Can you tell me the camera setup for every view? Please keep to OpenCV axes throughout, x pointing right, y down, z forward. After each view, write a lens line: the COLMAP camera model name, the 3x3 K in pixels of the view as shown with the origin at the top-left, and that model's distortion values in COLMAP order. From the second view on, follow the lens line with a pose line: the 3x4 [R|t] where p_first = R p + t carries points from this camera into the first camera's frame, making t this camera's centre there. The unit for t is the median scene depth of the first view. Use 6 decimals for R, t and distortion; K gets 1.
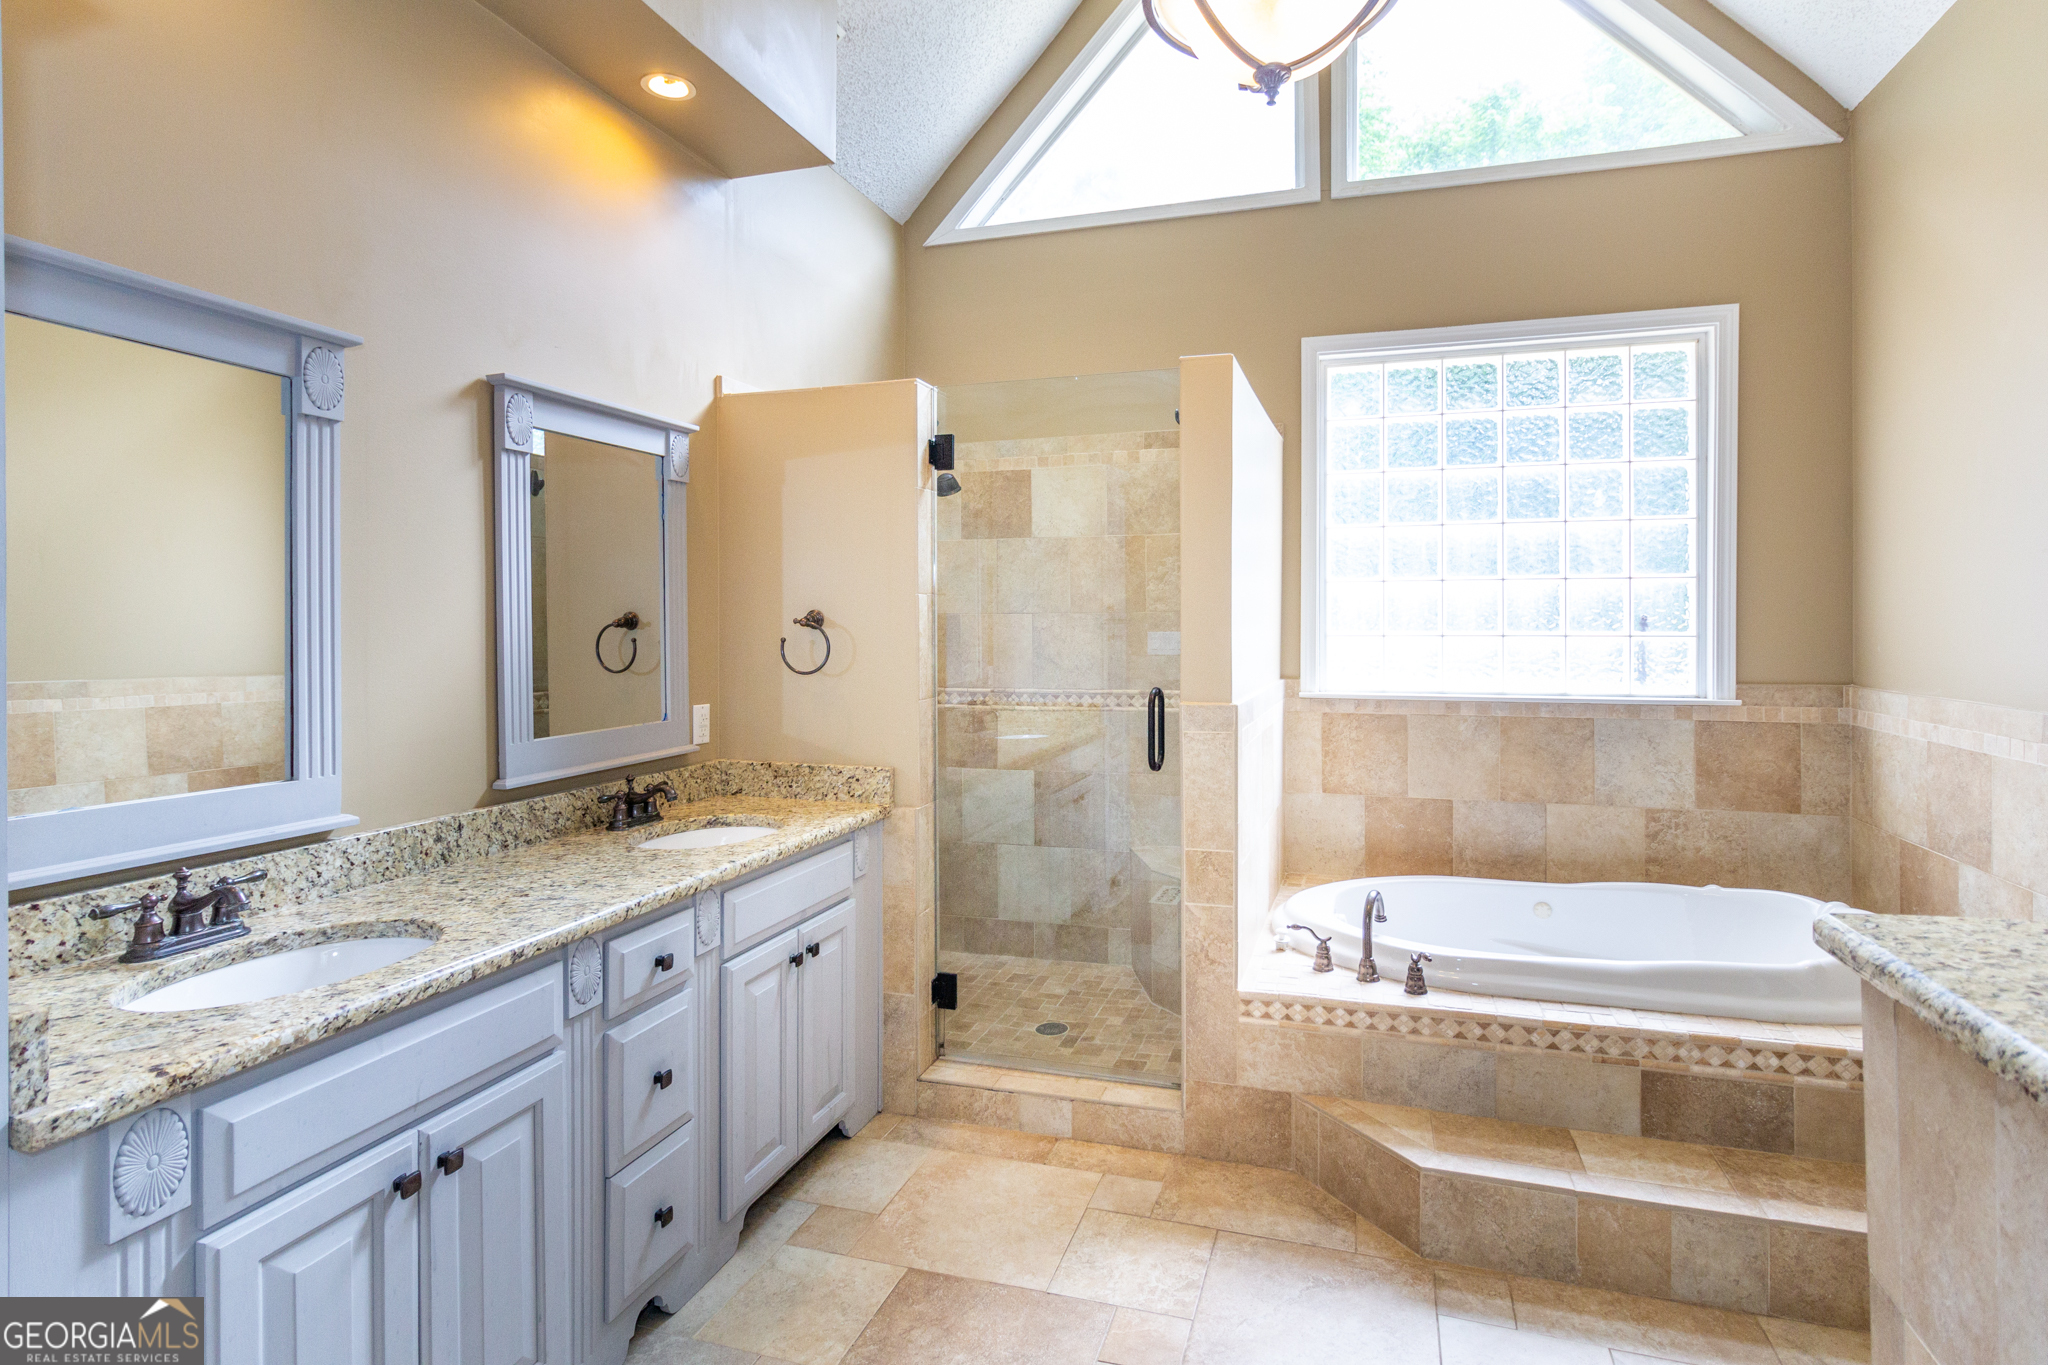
lens RADIAL K [[970.7, 0, 1094.6], [0, 970.7, 628.8], [0, 0, 1]] dist [0.000077, -0.000195]
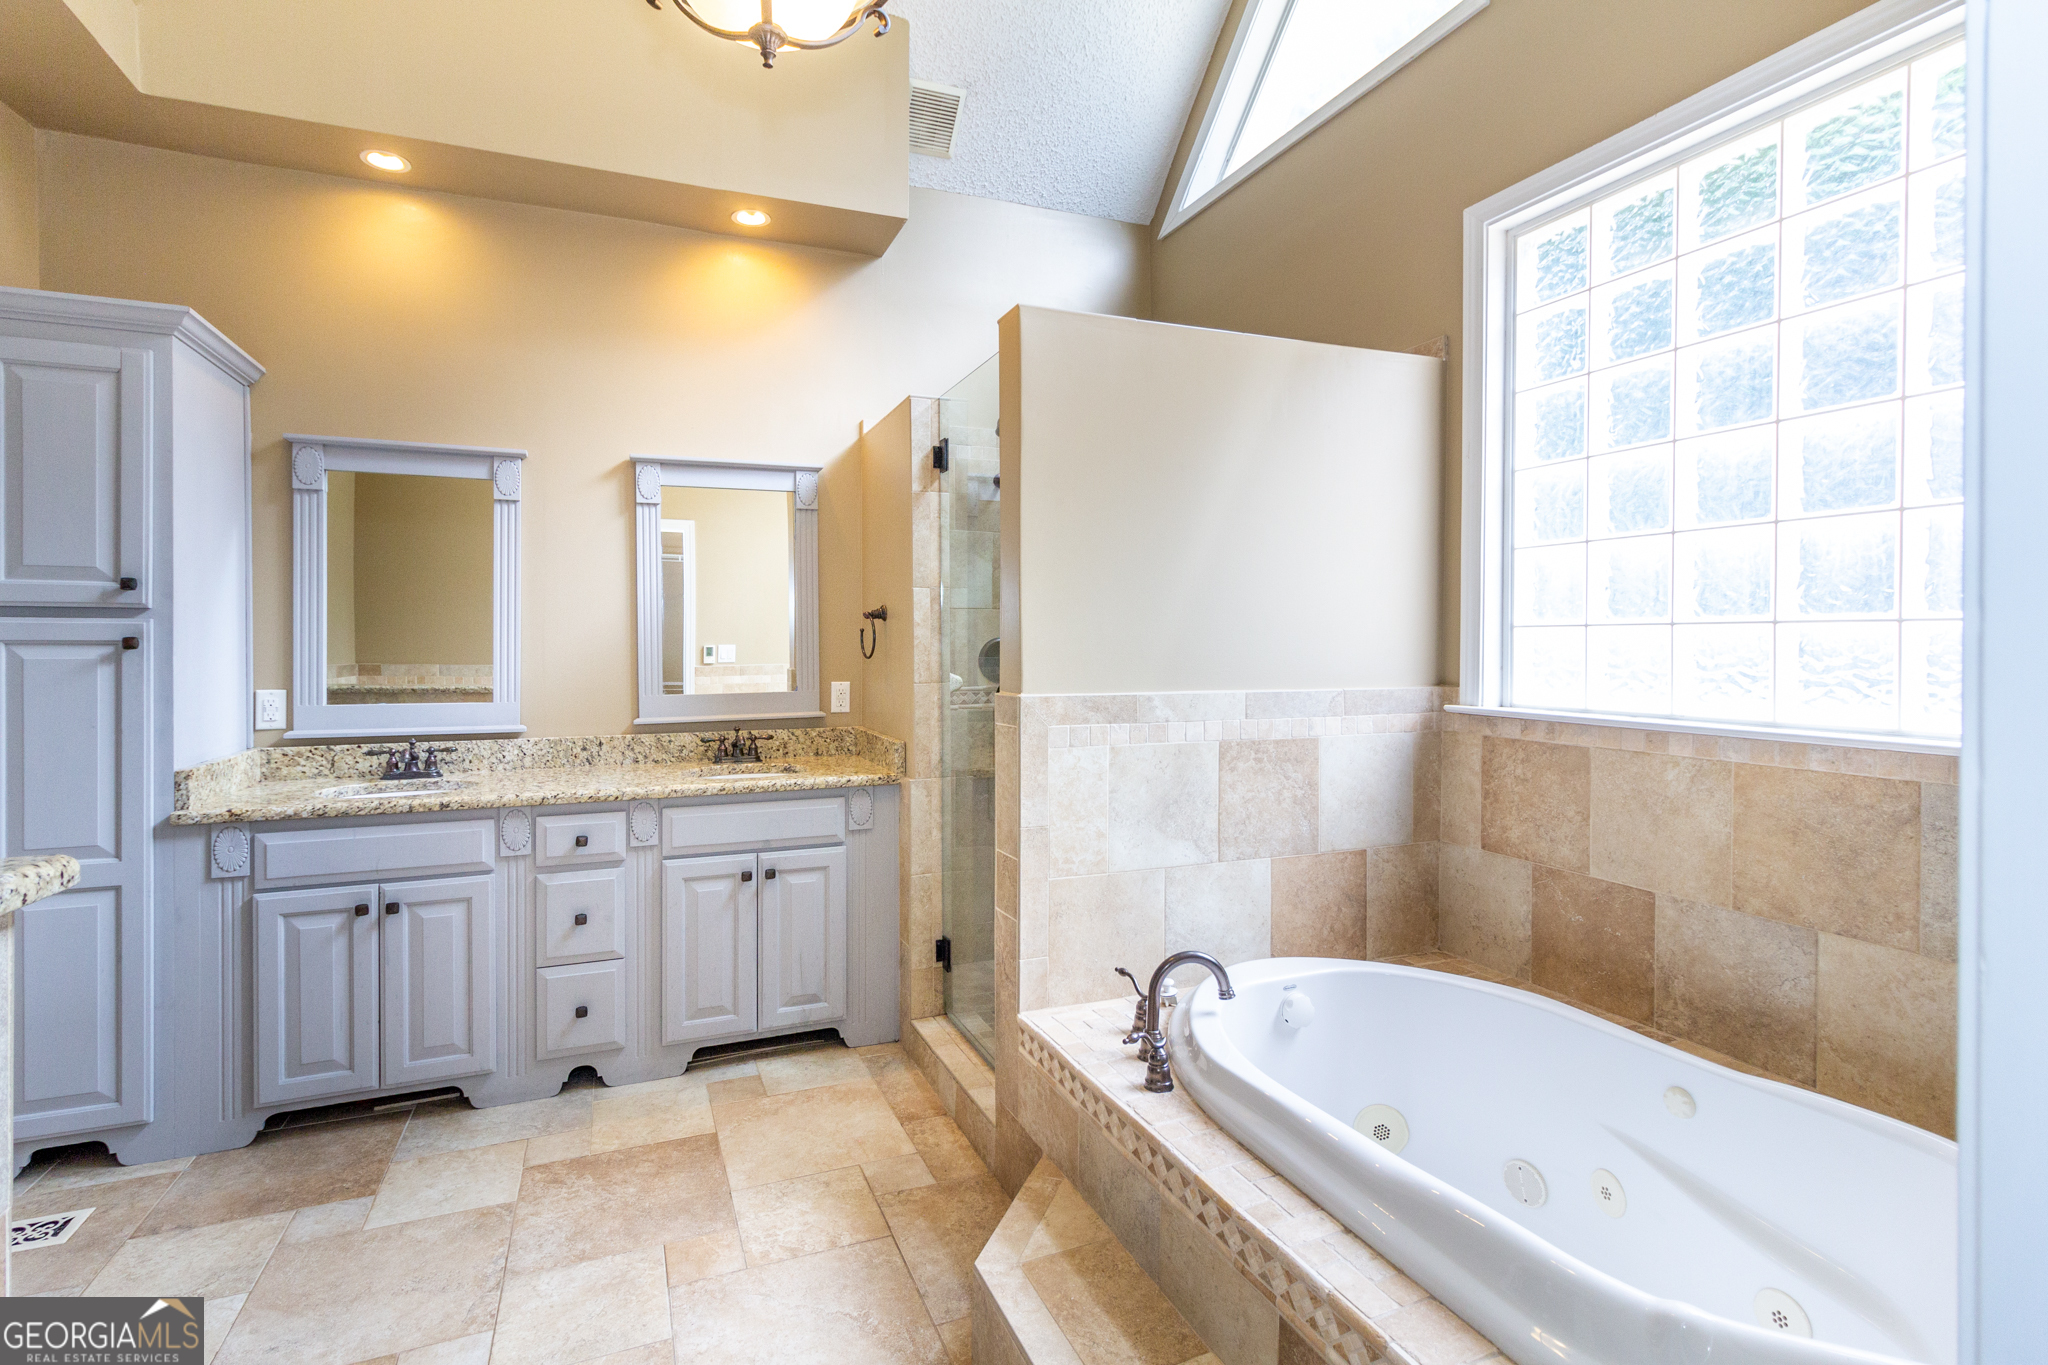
lens RADIAL K [[970.7, 0, 1022.4], [0, 970.7, 644.6], [0, 0, 1]] dist [0.000077, -0.000195]
pose [[0.629284, 0.005184, -0.777158, 0.718067], [-0.001351, 0.999984, 0.005576, 0.021554], [0.777174, -0.002459, 0.629281, 0.375266]]
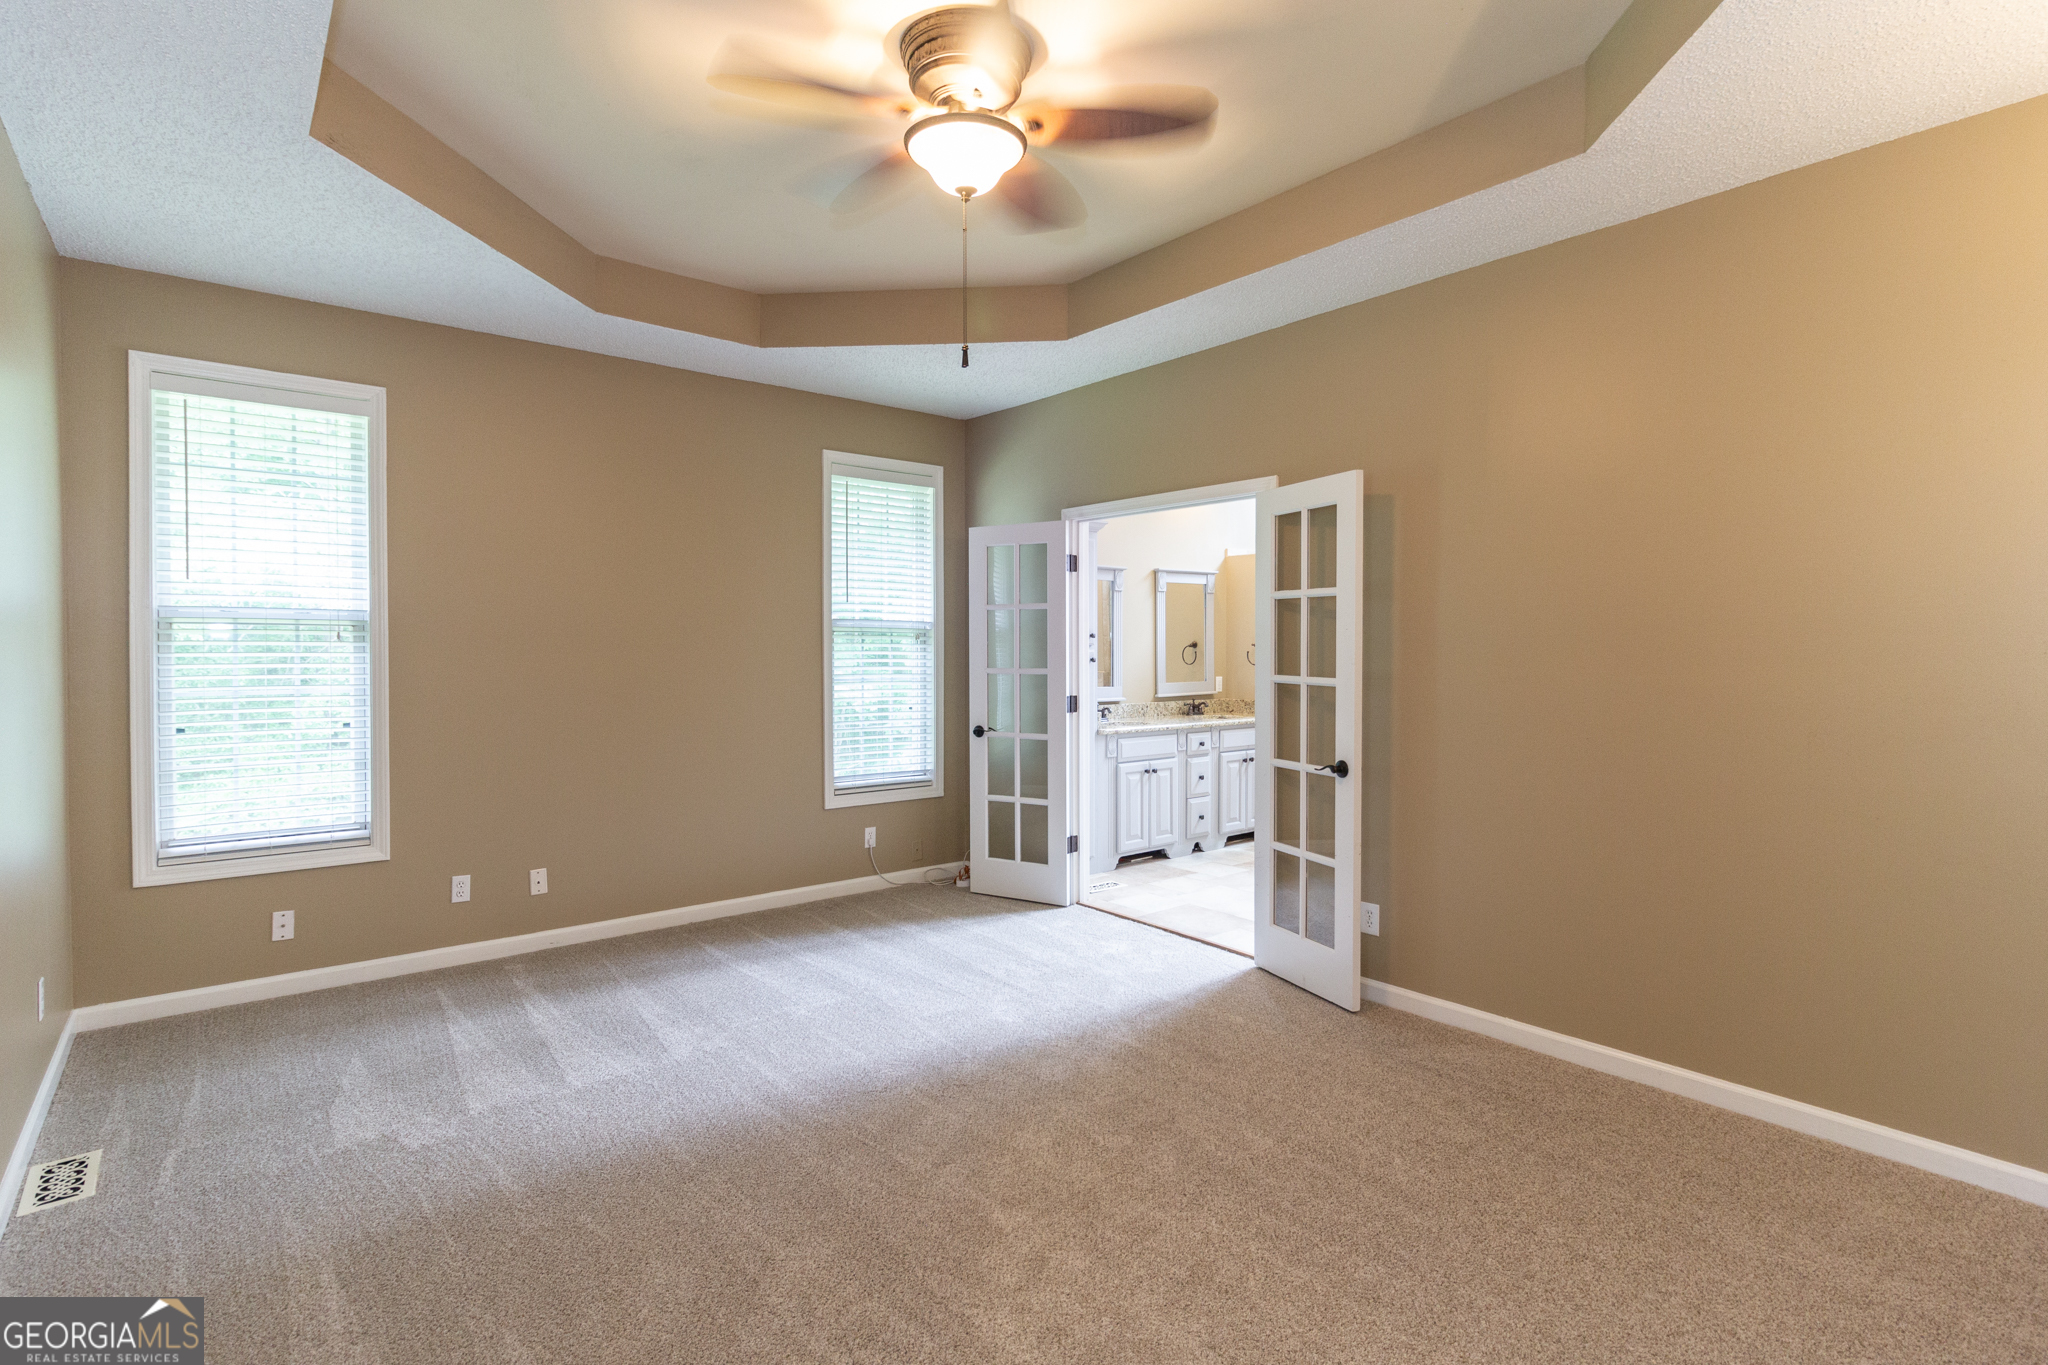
lens RADIAL K [[970.7, 0, 1048.2], [0, 970.7, 663.3], [0, 0, 1]] dist [0.000077, -0.000195]
pose [[0.826276, 0.012591, -0.563125, 0.662163], [-0.003980, 0.999856, 0.016517, 0.000876], [0.563252, -0.011406, 0.826207, -1.368633]]
